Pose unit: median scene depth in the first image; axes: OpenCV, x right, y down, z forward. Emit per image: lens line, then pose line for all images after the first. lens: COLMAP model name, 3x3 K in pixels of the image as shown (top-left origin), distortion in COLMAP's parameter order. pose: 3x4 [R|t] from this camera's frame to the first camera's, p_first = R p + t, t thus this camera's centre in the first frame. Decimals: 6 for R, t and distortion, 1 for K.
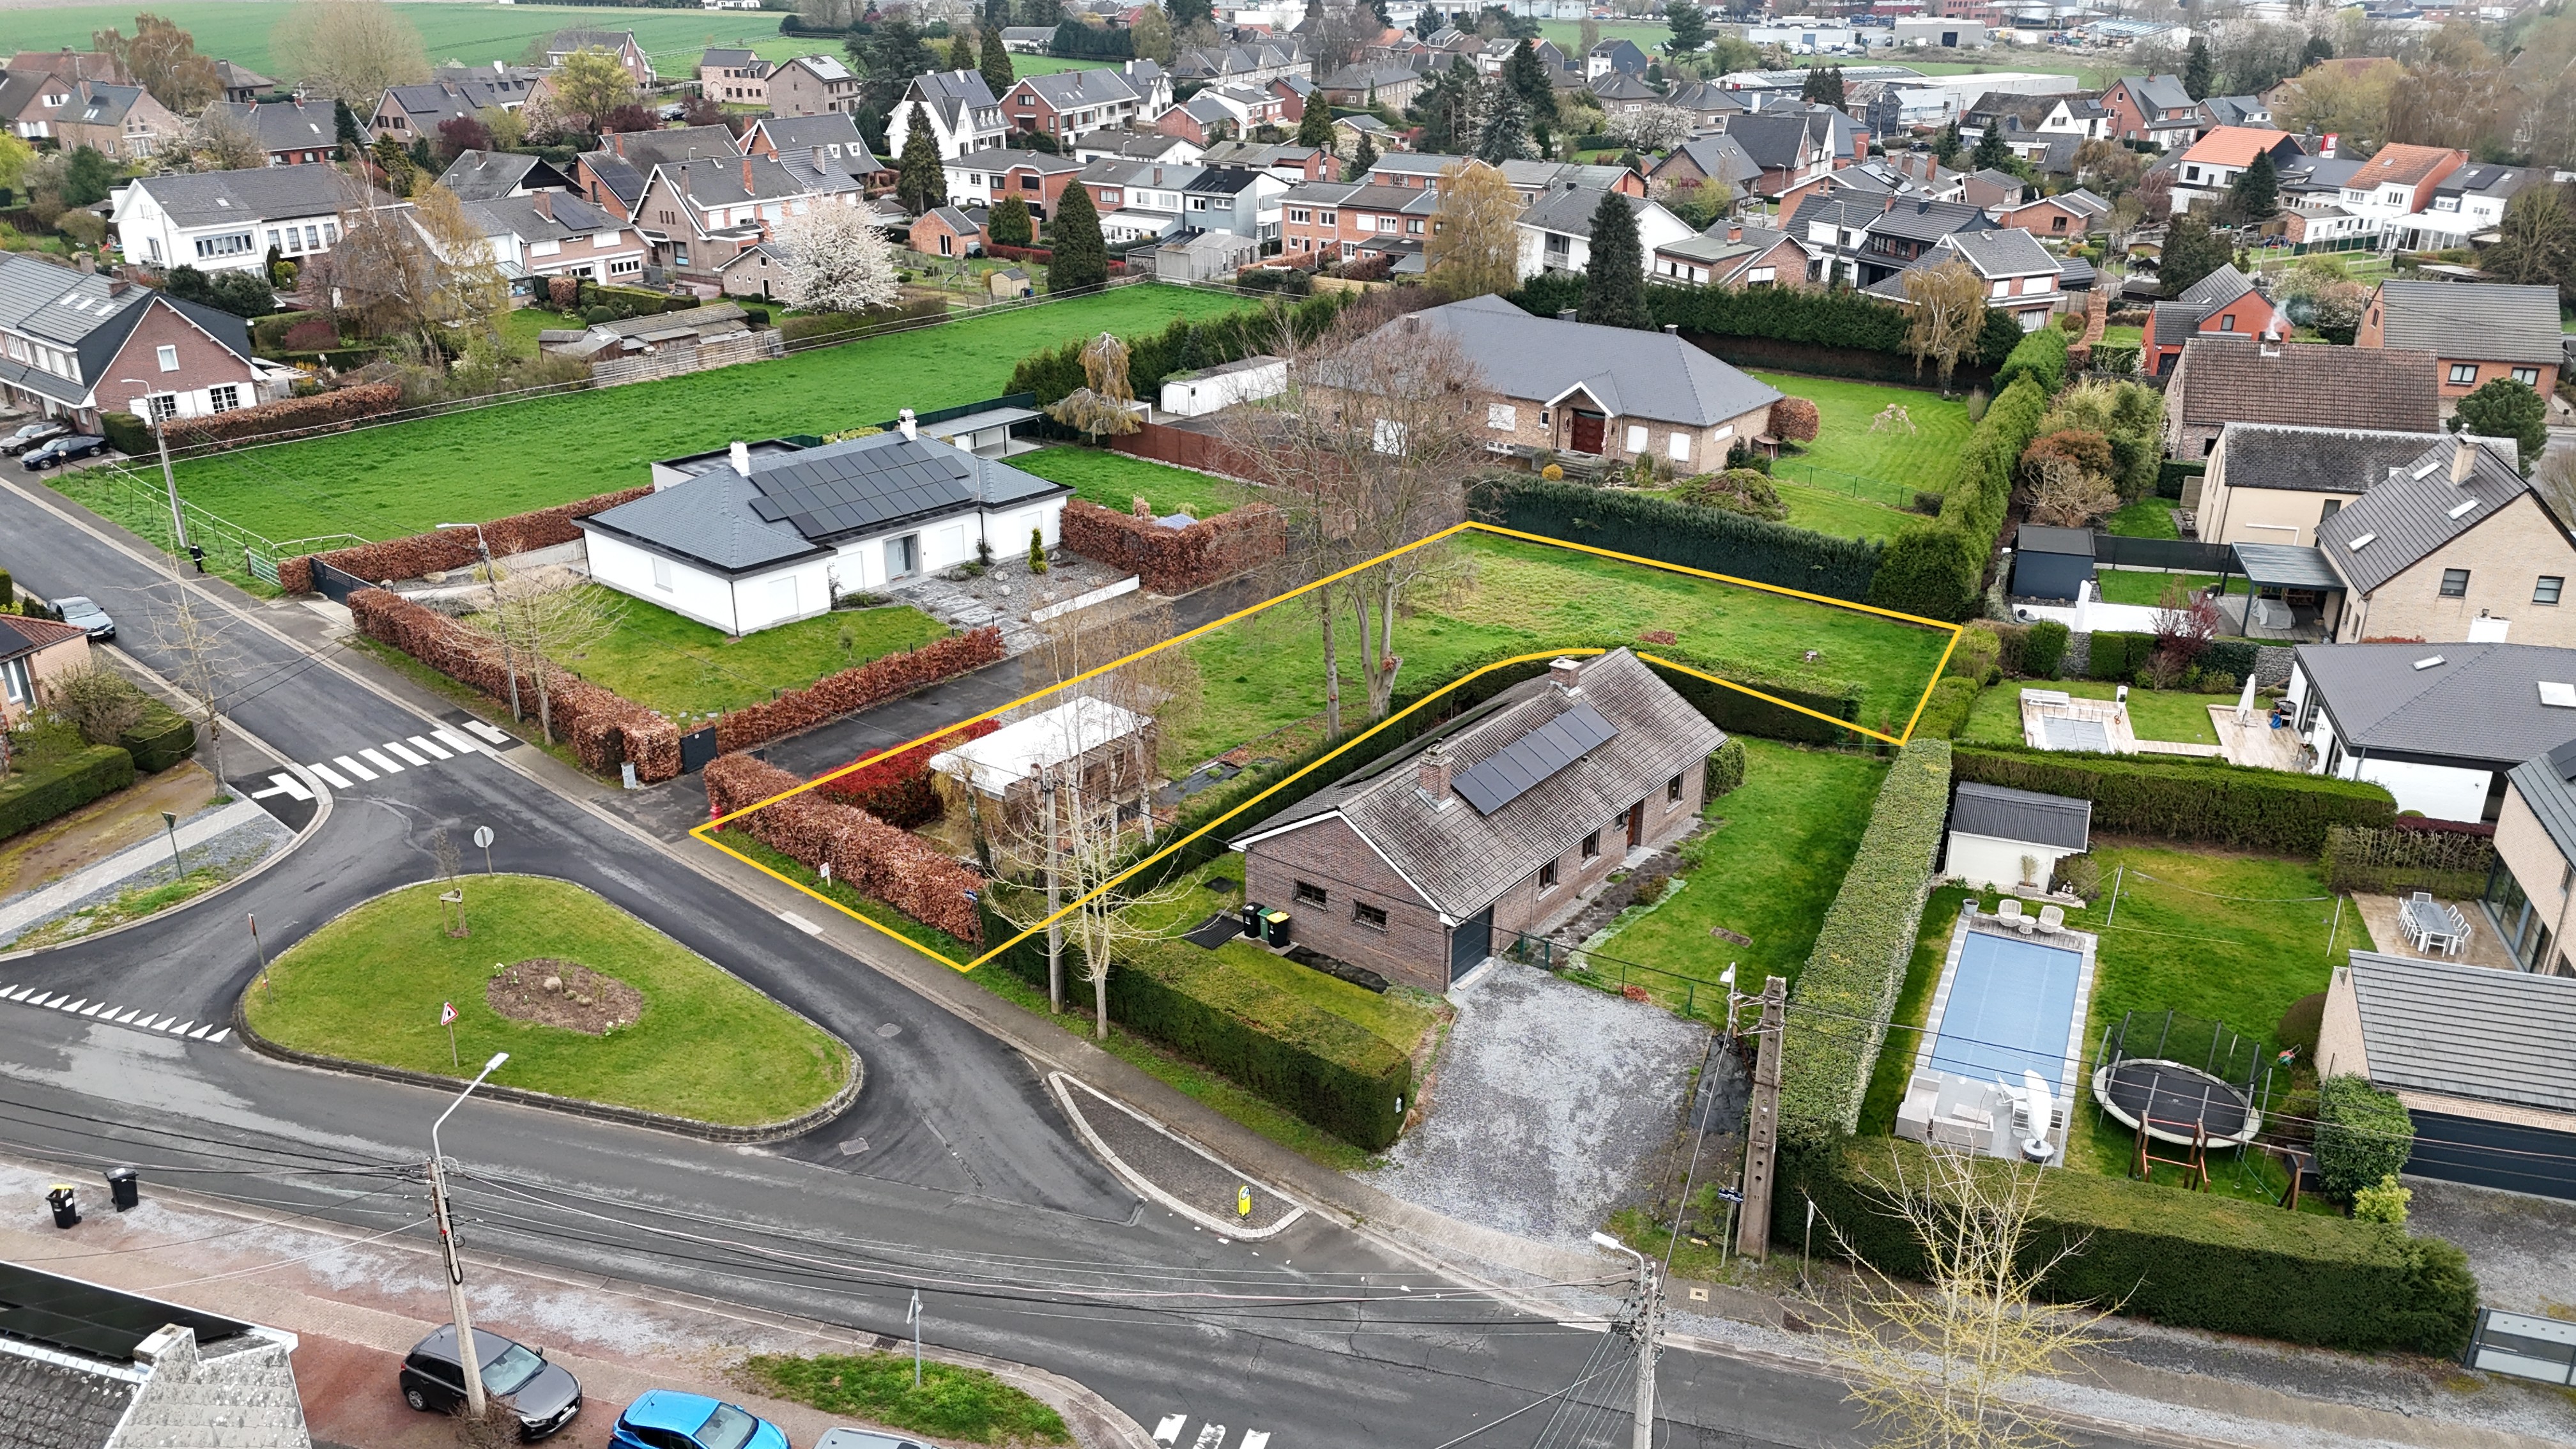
lens RADIAL K [[1888.7, 0, 1282.2], [0, 1888.7, 726.5], [0, 0, 1]] dist [0.080764, -0.069830]
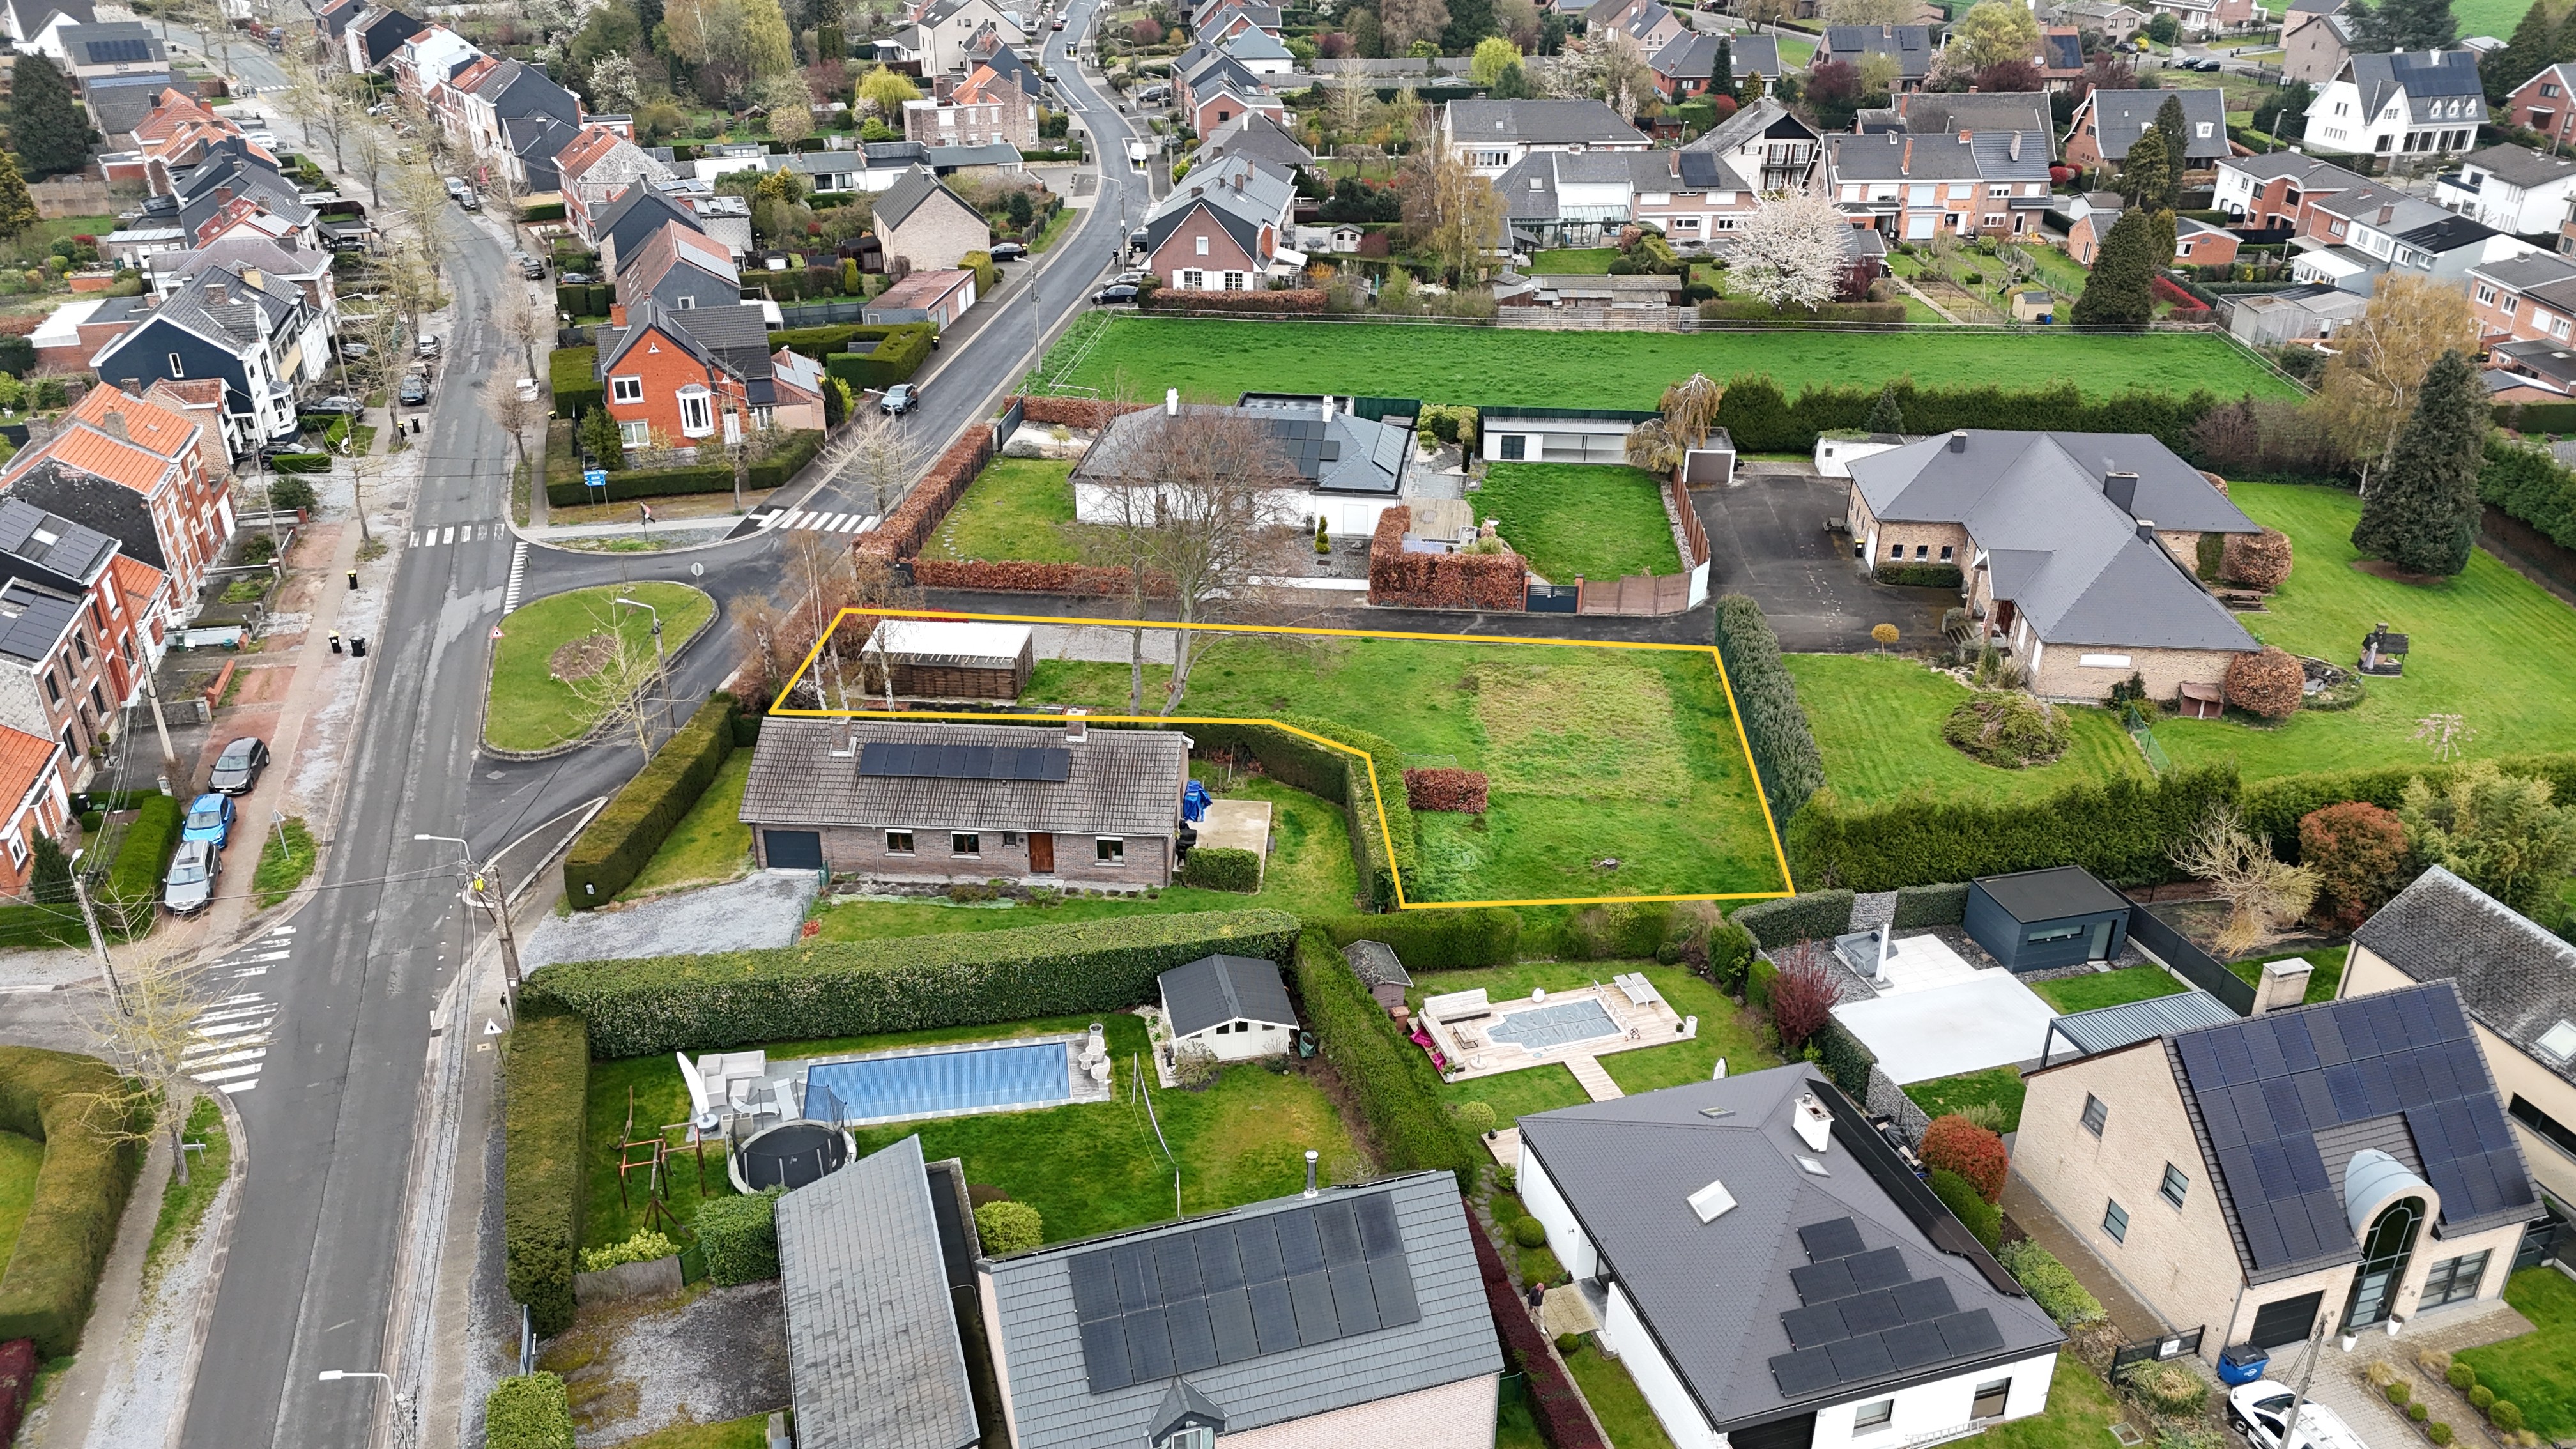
lens RADIAL K [[1888.7, 0, 1290.4], [0, 1888.7, 732.1], [0, 0, 1]] dist [0.080764, -0.069830]
pose [[0.560876, 0.370543, -0.740348, 0.621864], [-0.318699, 0.921970, 0.220004, -0.183786], [0.764100, 0.112554, 0.635203, 0.187046]]
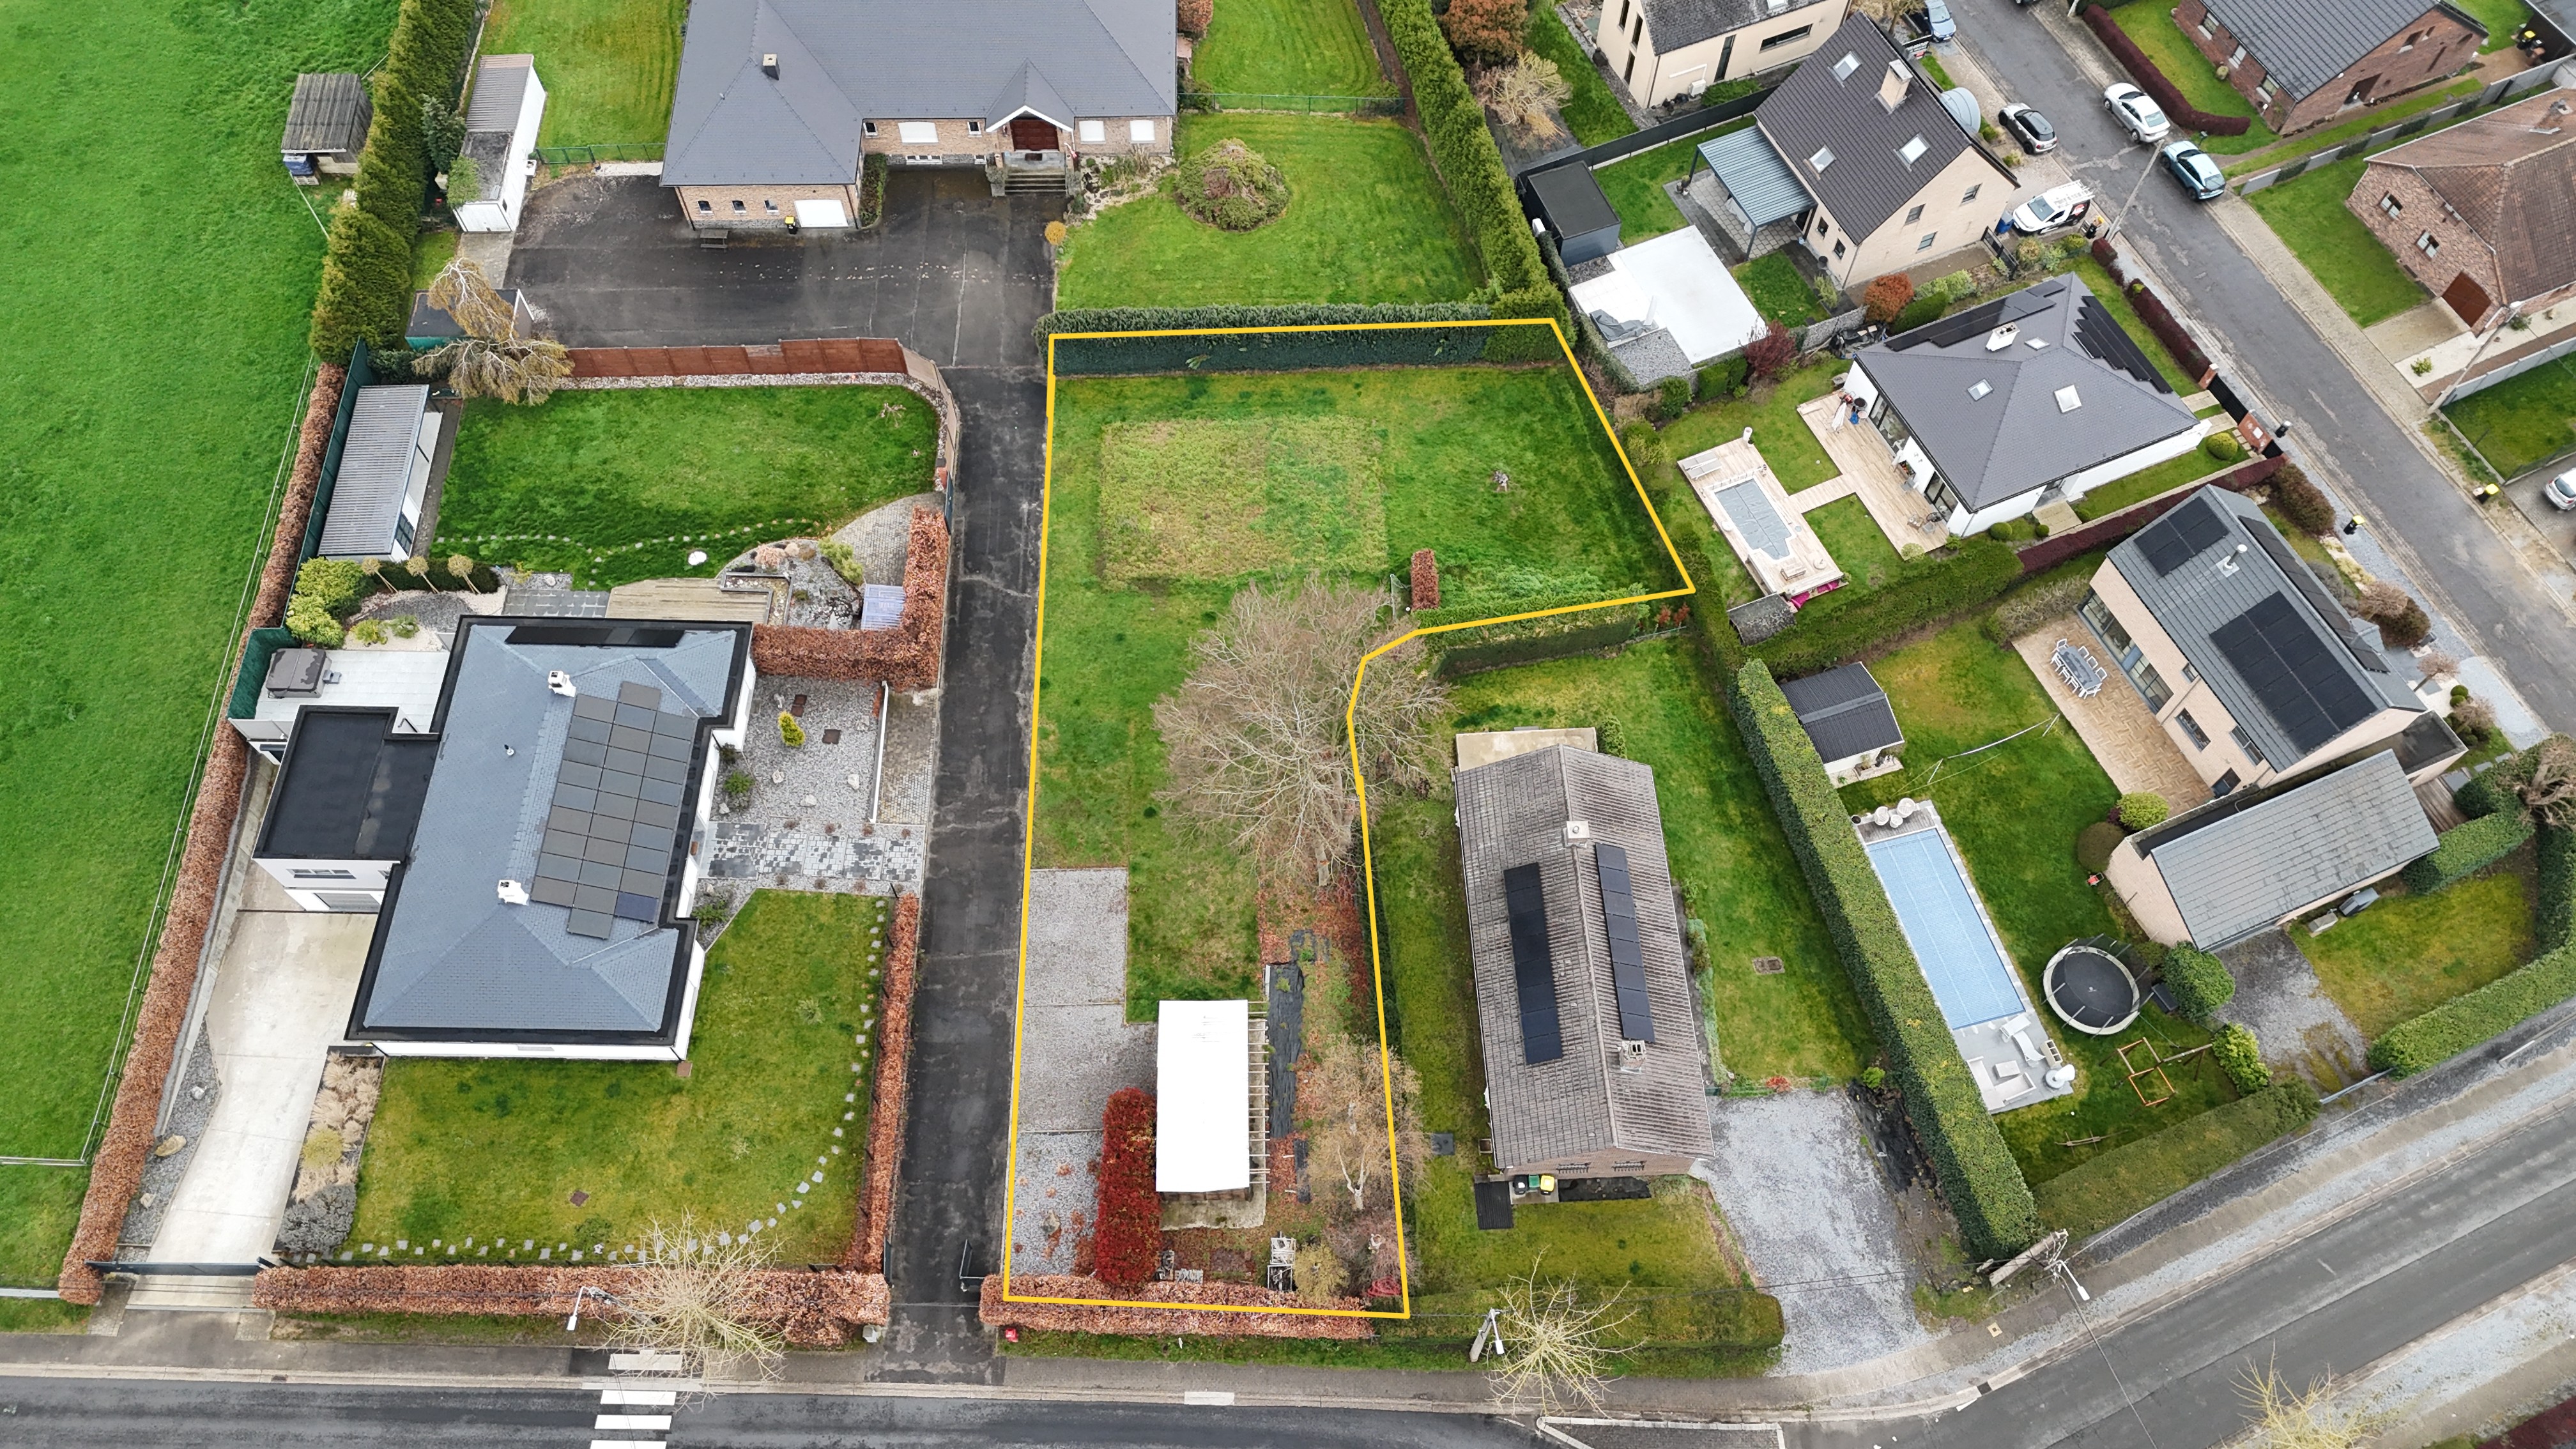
lens RADIAL K [[1888.7, 0, 1286.6], [0, 1888.7, 731.6], [0, 0, 1]] dist [0.080764, -0.069830]
pose [[0.762771, -0.567642, 0.309778, -0.183363], [0.245351, 0.697255, 0.673527, -0.518462], [-0.598317, -0.437742, 0.671118, 0.180249]]
